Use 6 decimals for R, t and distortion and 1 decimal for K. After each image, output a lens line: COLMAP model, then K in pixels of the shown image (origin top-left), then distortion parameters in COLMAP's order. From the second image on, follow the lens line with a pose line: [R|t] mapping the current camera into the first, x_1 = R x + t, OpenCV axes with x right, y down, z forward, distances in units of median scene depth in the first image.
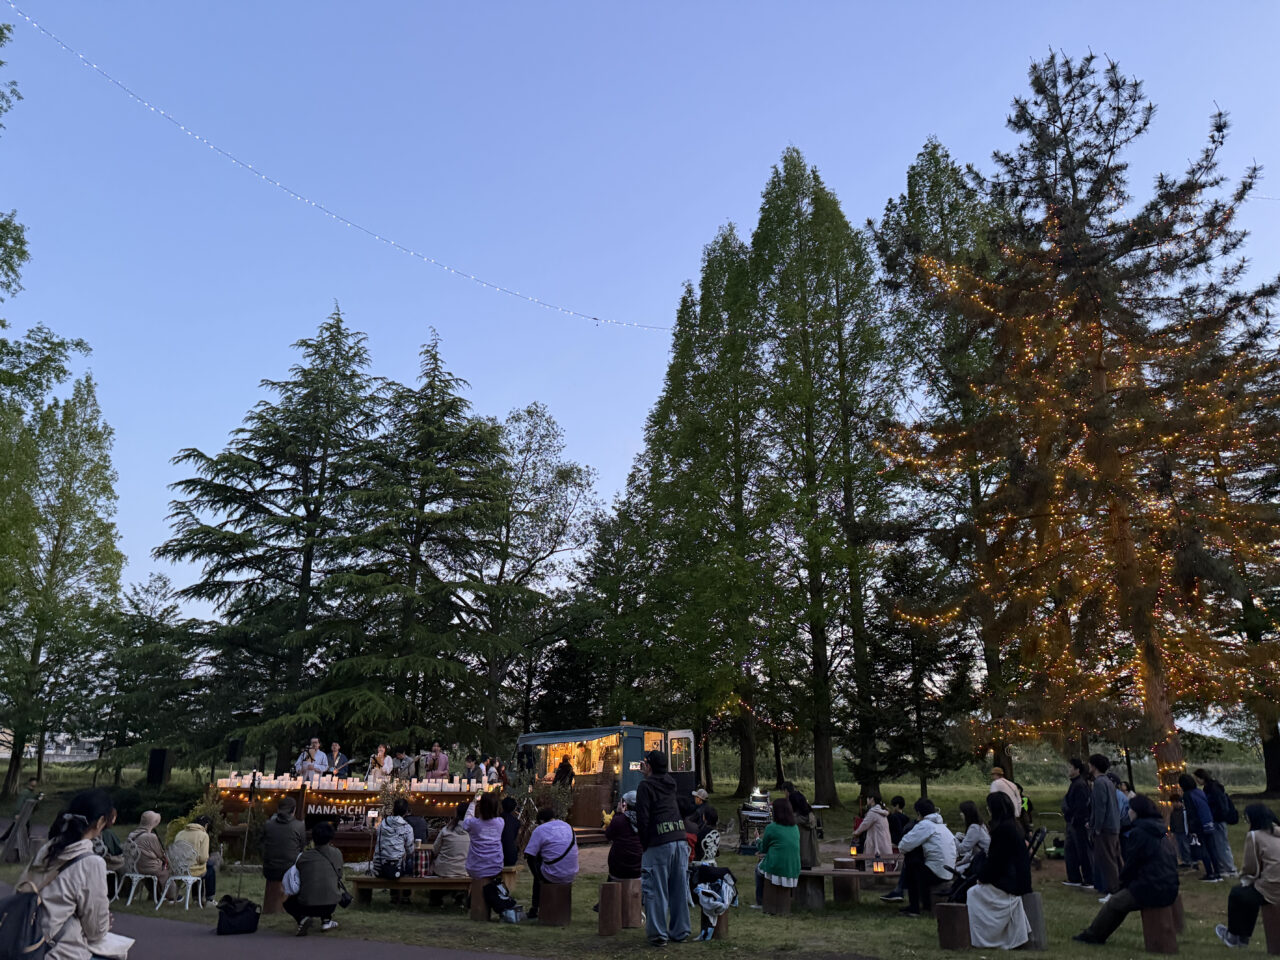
lens RADIAL K [[896.2, 0, 640.0], [0, 896.2, 480.0], [0, 0, 1]] dist [-0.003204, -0.004600]
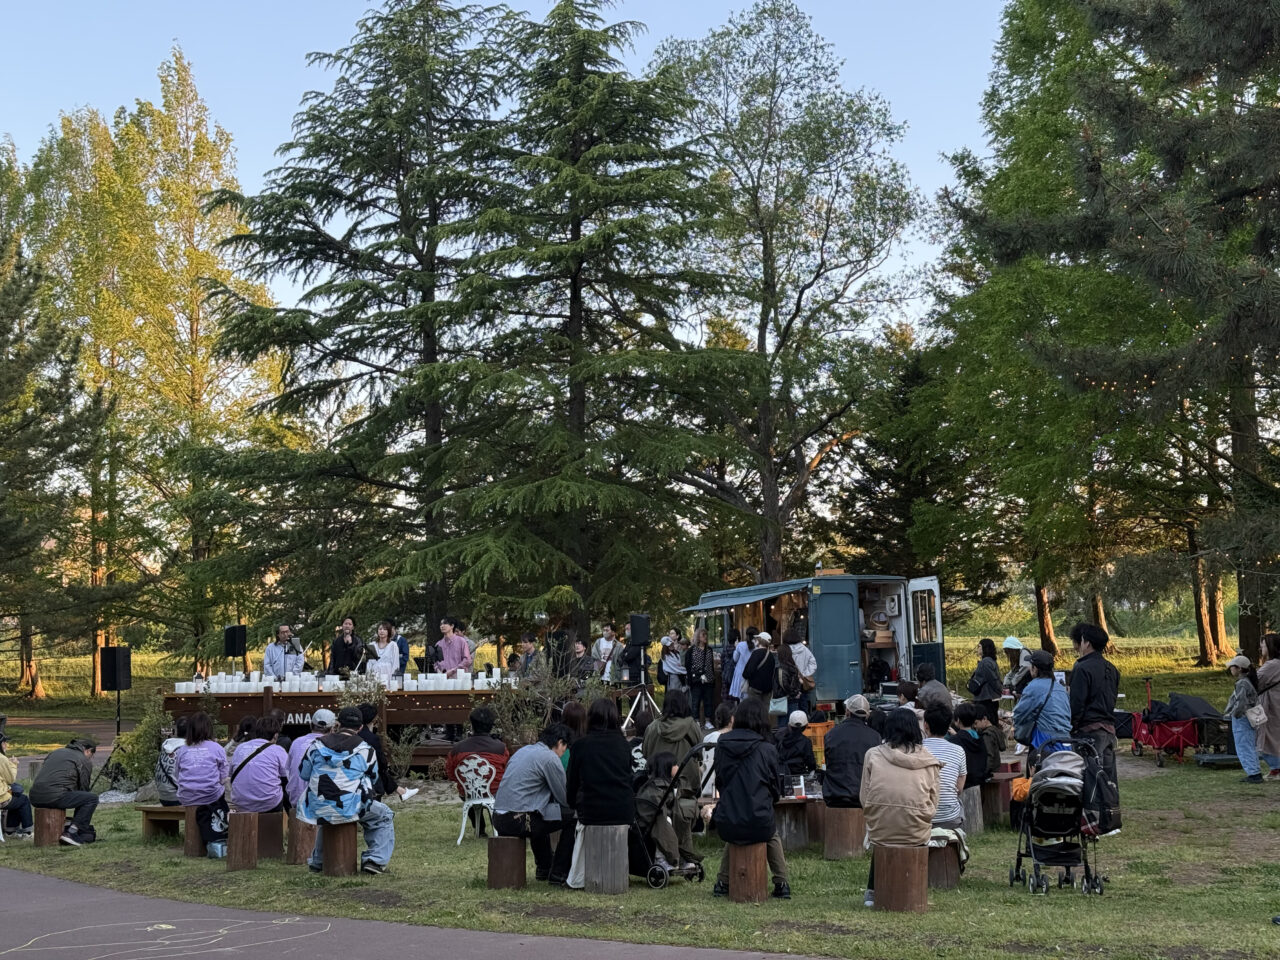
lens RADIAL K [[1758.8, 0, 640.0], [0, 1758.8, 480.0], [0, 0, 1]] dist [0.168957, -0.333685]
pose [[0.902259, -0.068617, -0.425700, 0.385794], [0.165683, 0.966637, 0.195351, -0.040998], [0.398093, -0.246789, 0.883526, -0.087303]]
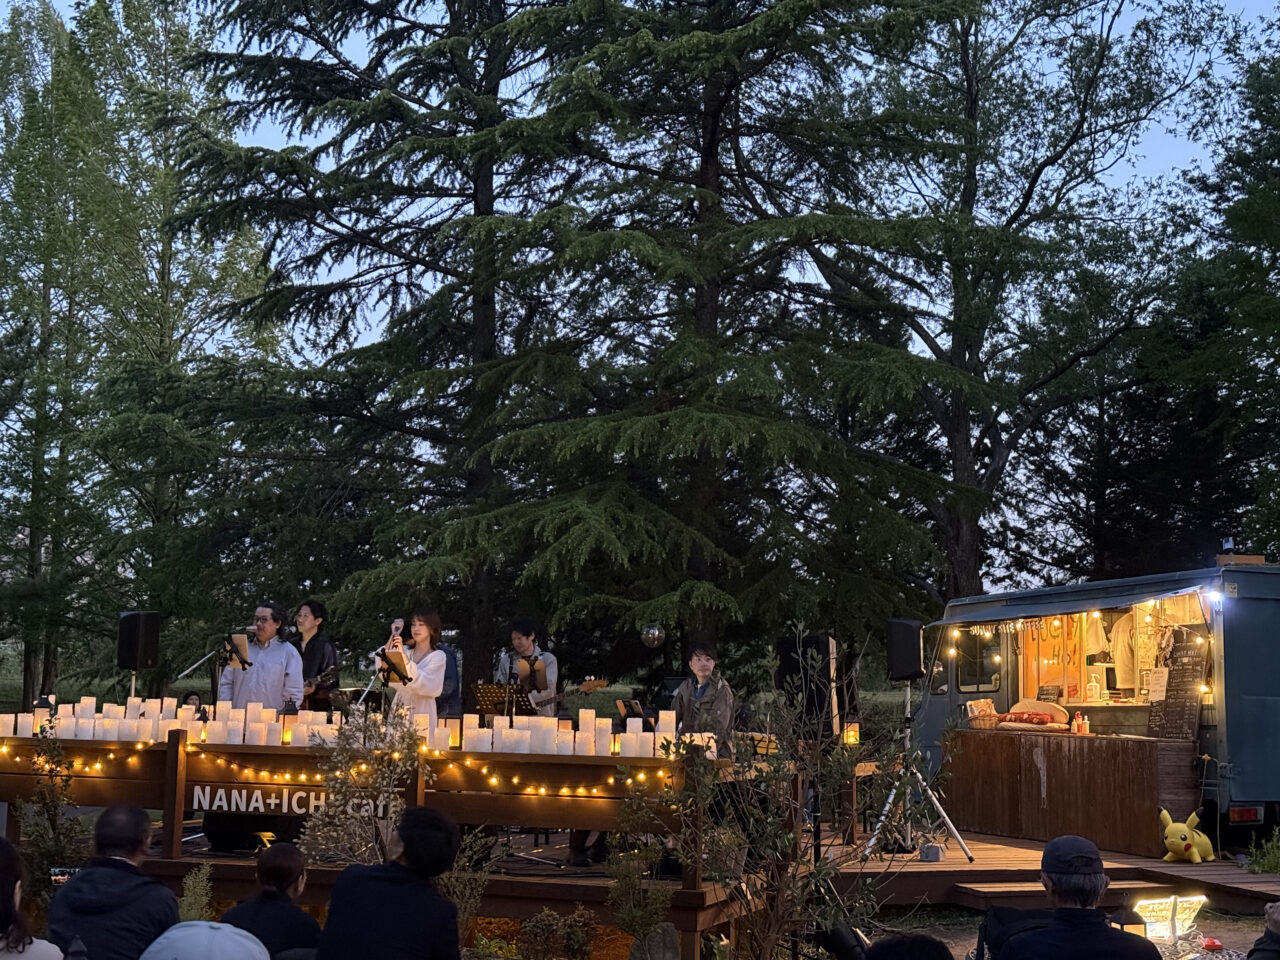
lens RADIAL K [[1758.8, 0, 640.0], [0, 1758.8, 480.0], [0, 0, 1]] dist [0.168957, -0.333685]
pose [[0.904428, -0.044863, -0.424261, 0.065285], [0.126322, 0.978024, 0.165870, 0.110475], [0.407496, -0.203611, 0.890219, 0.344516]]
